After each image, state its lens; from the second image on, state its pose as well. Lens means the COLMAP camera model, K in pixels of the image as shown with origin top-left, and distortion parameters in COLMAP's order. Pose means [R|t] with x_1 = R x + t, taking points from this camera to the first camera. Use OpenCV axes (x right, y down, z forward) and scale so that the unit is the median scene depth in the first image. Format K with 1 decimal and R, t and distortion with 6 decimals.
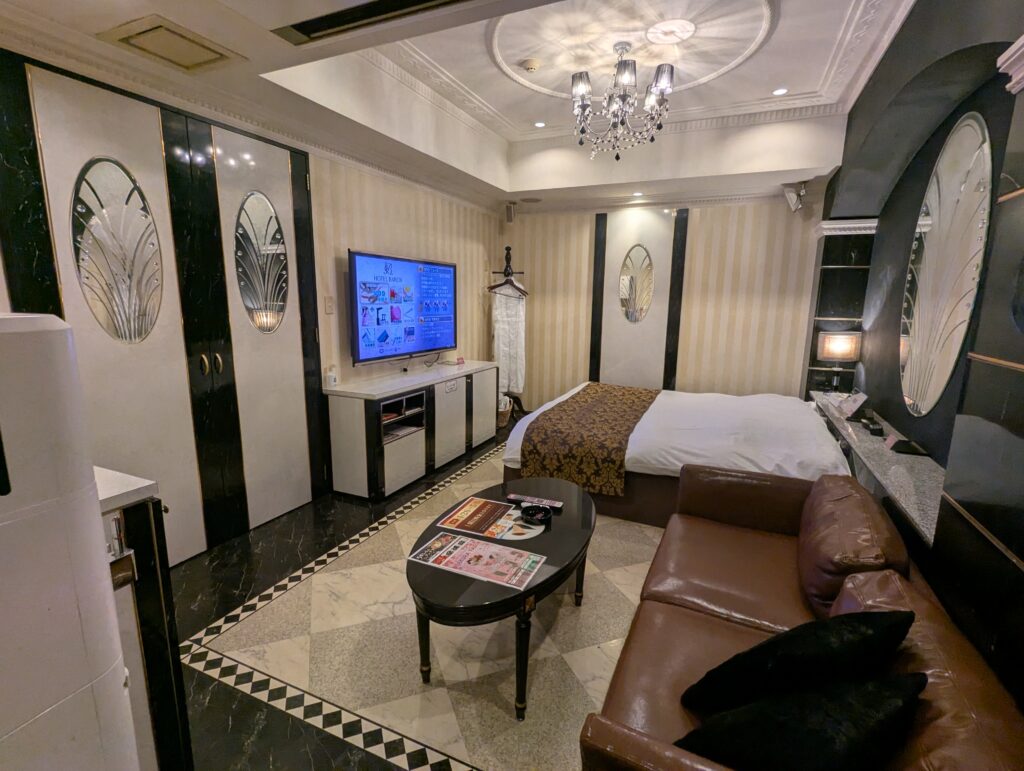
lens RADIAL K [[487.0, 0, 512.0], [0, 487.0, 385.5], [0, 0, 1]] dist [-0.002016, 0.002054]
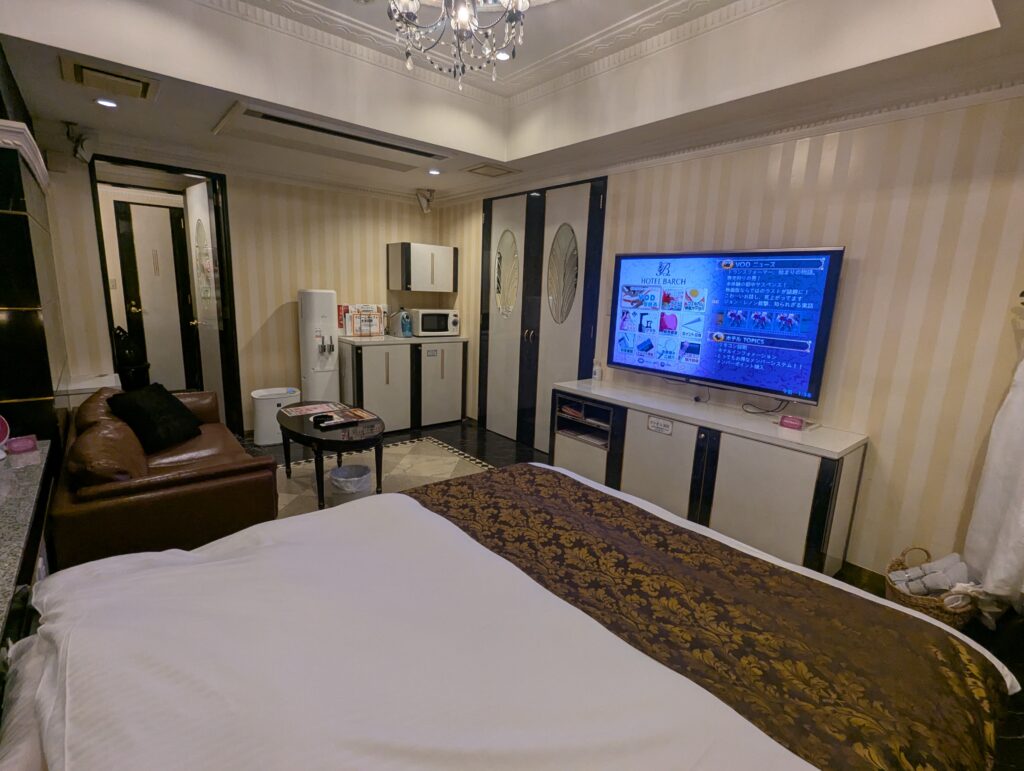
lens RADIAL K [[487.0, 0, 512.0], [0, 487.0, 385.5], [0, 0, 1]] dist [-0.002016, 0.002054]
pose [[-0.433209, 0.142843, -0.889902, 0.641973], [-0.205205, 0.945798, 0.251710, -0.202873], [0.877622, 0.291656, -0.380416, 1.129265]]
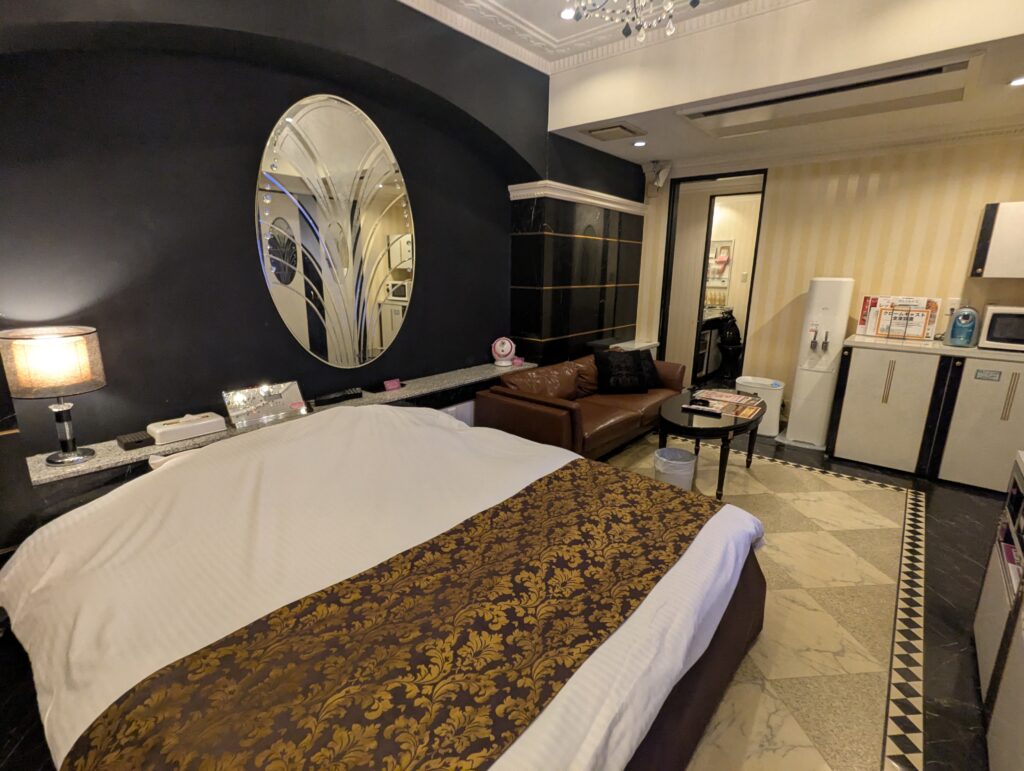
lens RADIAL K [[487.0, 0, 512.0], [0, 487.0, 385.5], [0, 0, 1]] dist [-0.002016, 0.002054]
pose [[-0.962553, -0.086388, 0.256959, 0.127824], [0.024985, 0.915563, 0.401397, -0.249101], [-0.269938, 0.392787, -0.879120, 1.370797]]
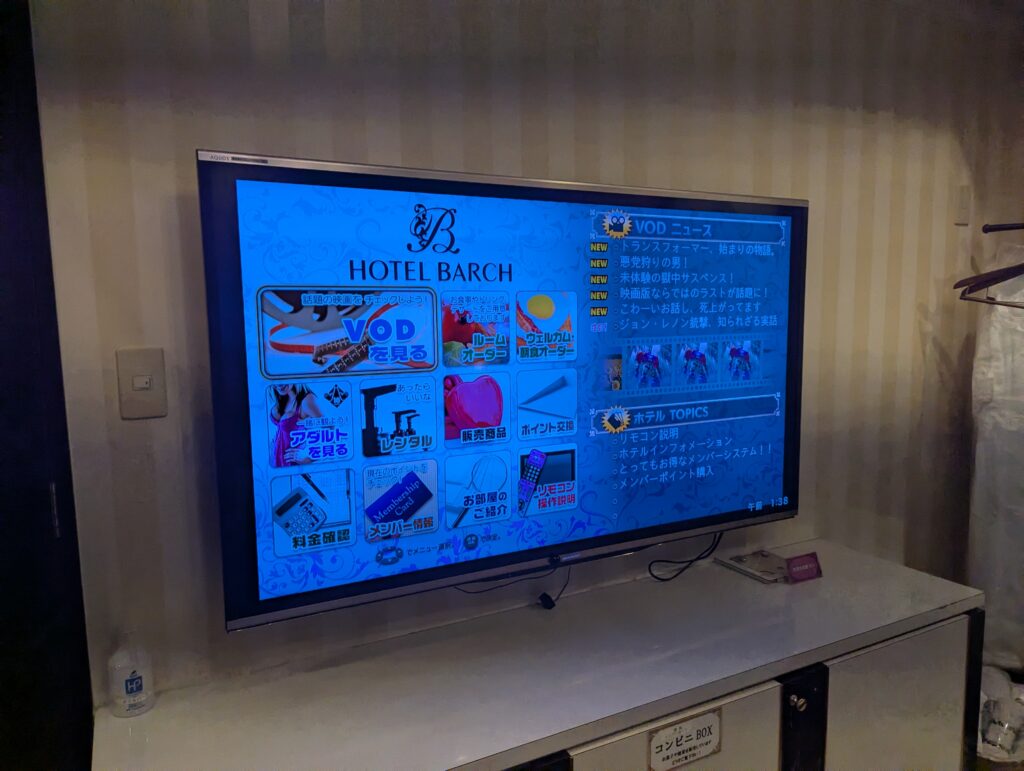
lens RADIAL K [[739.7, 0, 512.0], [0, 739.7, 385.5], [0, 0, 1]] dist [0.061304, -0.000465]
pose [[0.794238, 0.044932, -0.605943, 0.010856], [-0.084995, 0.995673, -0.037575, -0.146826], [0.601633, 0.081346, 0.794620, 0.714540]]
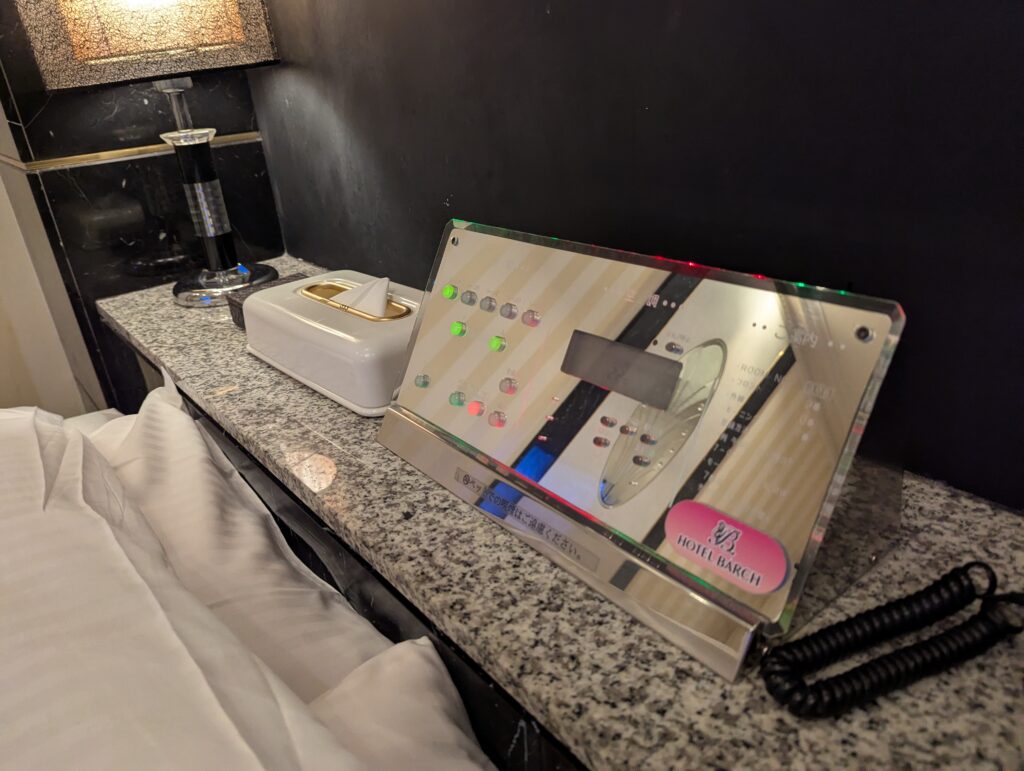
lens RADIAL K [[739.7, 0, 512.0], [0, 739.7, 385.5], [0, 0, 1]] dist [0.061304, -0.000465]
pose [[0.450735, -0.409148, 0.793370, 0.500489], [0.246766, 0.911249, 0.329744, -0.014570], [-0.857872, 0.047150, 0.511696, 0.814102]]
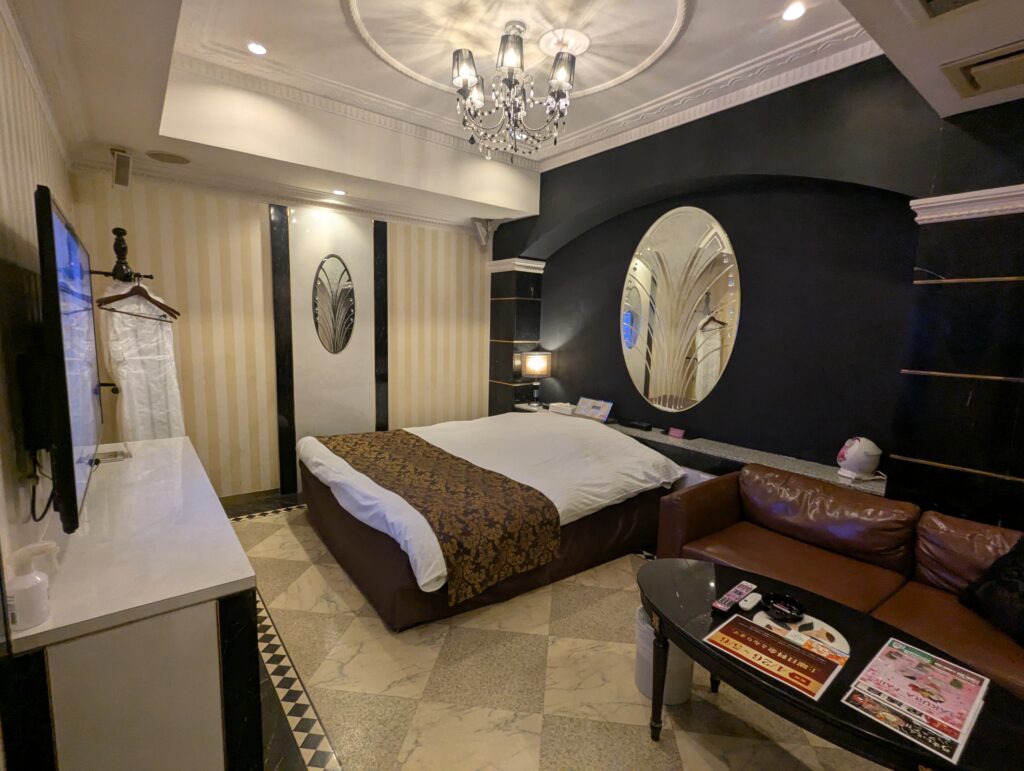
lens RADIAL K [[487.0, 0, 512.0], [0, 487.0, 385.5], [0, 0, 1]] dist [-0.002016, 0.002054]
pose [[0.464515, -0.112055, 0.878447, -0.433725], [0.137445, 0.989064, 0.053486, -0.106799], [-0.874834, 0.095893, 0.474837, 0.510804]]
